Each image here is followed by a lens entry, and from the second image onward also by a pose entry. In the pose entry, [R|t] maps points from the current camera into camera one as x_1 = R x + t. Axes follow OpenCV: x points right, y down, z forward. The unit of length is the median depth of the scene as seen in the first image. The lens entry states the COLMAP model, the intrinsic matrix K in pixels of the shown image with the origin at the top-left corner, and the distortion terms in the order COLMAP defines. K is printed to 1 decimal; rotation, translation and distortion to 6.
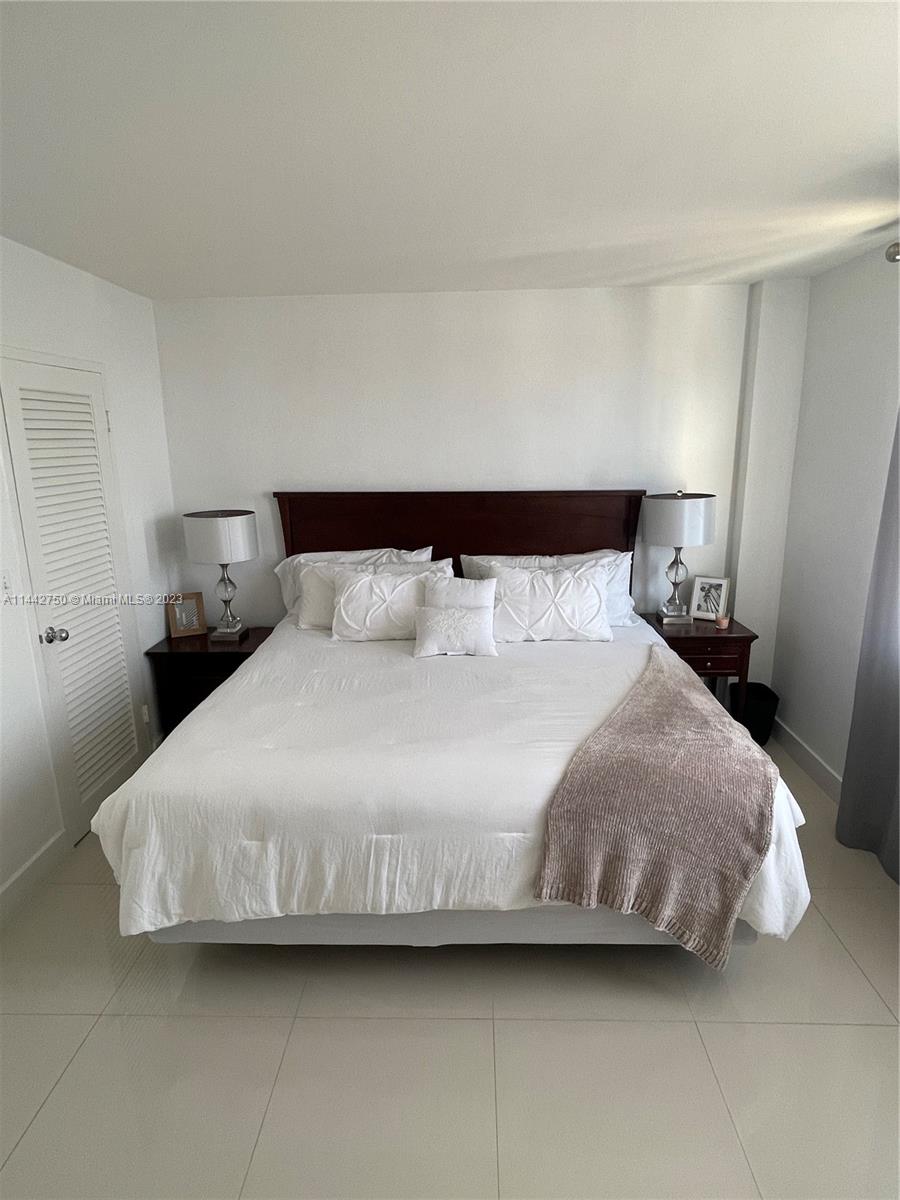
lens RADIAL K [[648.2, 0, 450.0], [0, 648.2, 600.0], [0, 0, 1]] dist [-0.012442, -0.000459]
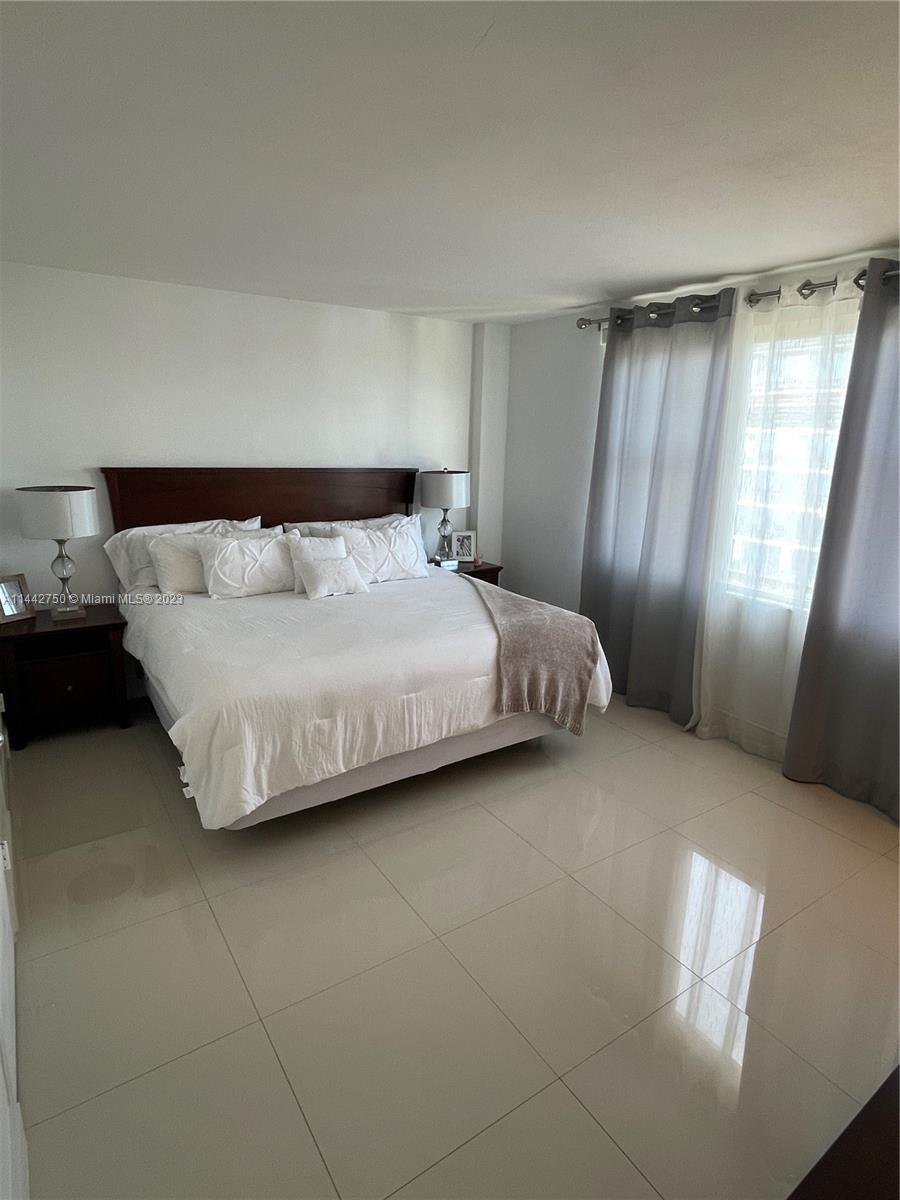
lens RADIAL K [[648.2, 0, 450.0], [0, 648.2, 600.0], [0, 0, 1]] dist [-0.012442, -0.000459]
pose [[0.817444, -0.106116, 0.566149, -0.735364], [0.100185, 0.994096, 0.041674, 0.088590], [-0.567229, 0.022654, 0.823249, -0.224664]]
